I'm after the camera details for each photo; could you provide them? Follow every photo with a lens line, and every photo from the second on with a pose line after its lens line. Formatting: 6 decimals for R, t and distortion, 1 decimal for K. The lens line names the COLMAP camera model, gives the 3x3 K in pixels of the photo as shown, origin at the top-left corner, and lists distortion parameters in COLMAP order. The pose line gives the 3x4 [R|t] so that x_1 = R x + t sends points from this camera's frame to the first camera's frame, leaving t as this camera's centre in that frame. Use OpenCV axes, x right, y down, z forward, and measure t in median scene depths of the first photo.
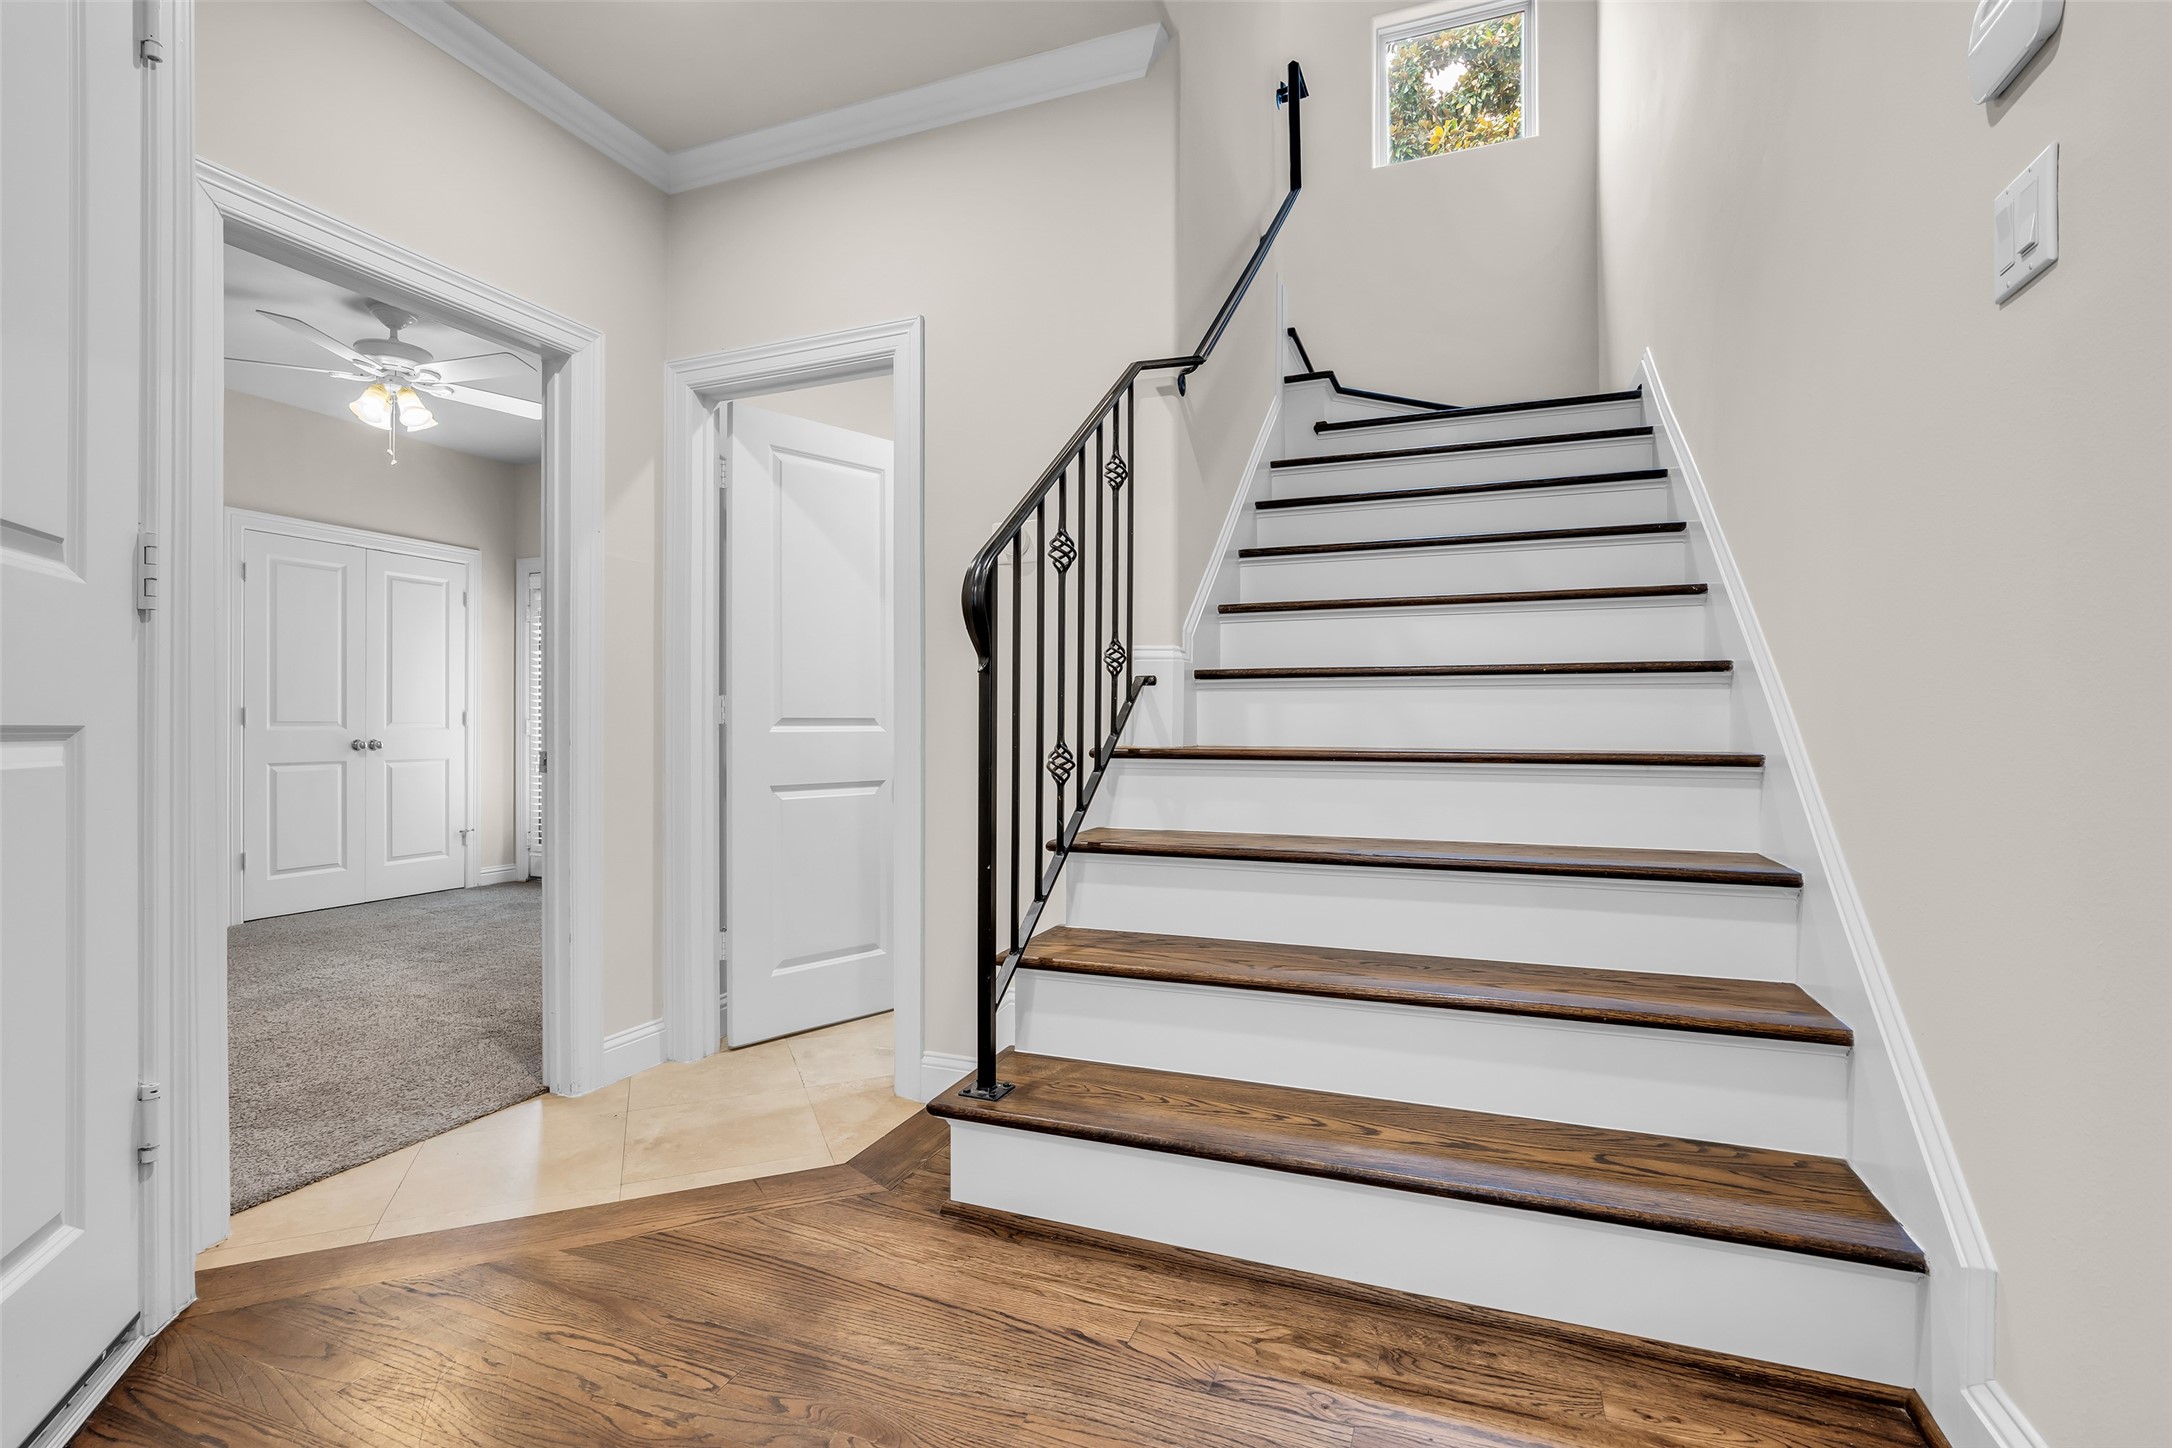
lens RADIAL K [[1026.3, 0, 1081.2], [0, 1026.3, 727.4], [0, 0, 1]] dist [-0.002486, -0.000088]
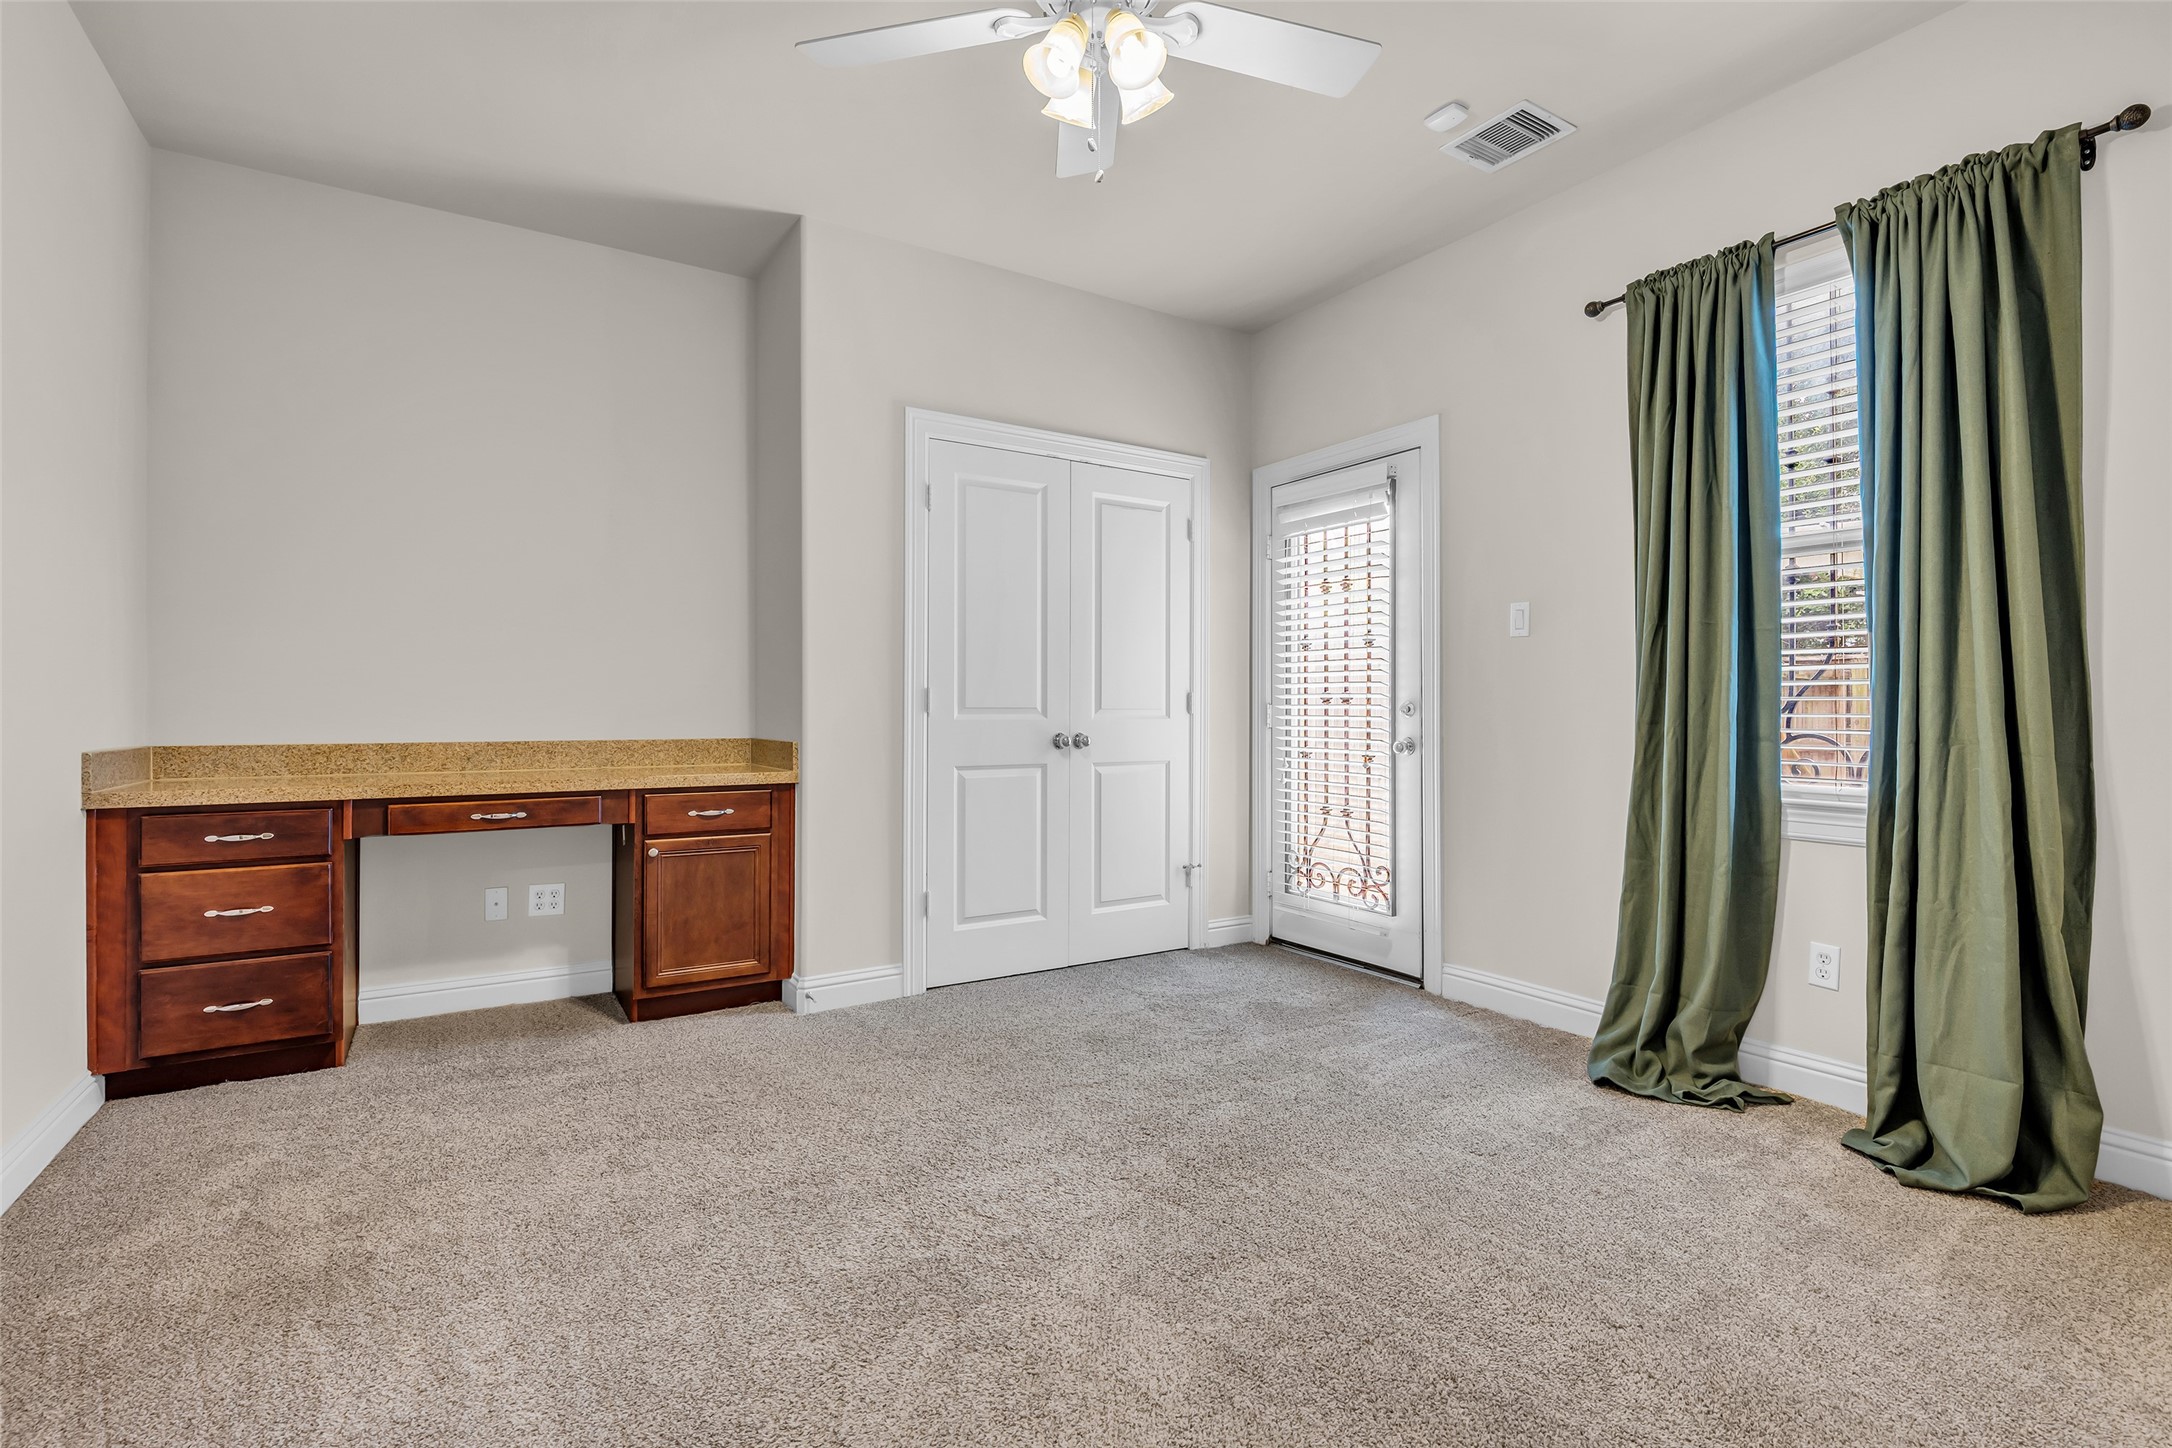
lens RADIAL K [[1026.3, 0, 1081.2], [0, 1026.3, 727.4], [0, 0, 1]] dist [-0.002486, -0.000088]
pose [[0.816064, 0.008571, -0.577898, -0.290107], [-0.001220, 0.999913, 0.013108, -0.001322], [0.577960, -0.009992, 0.816004, 0.438072]]
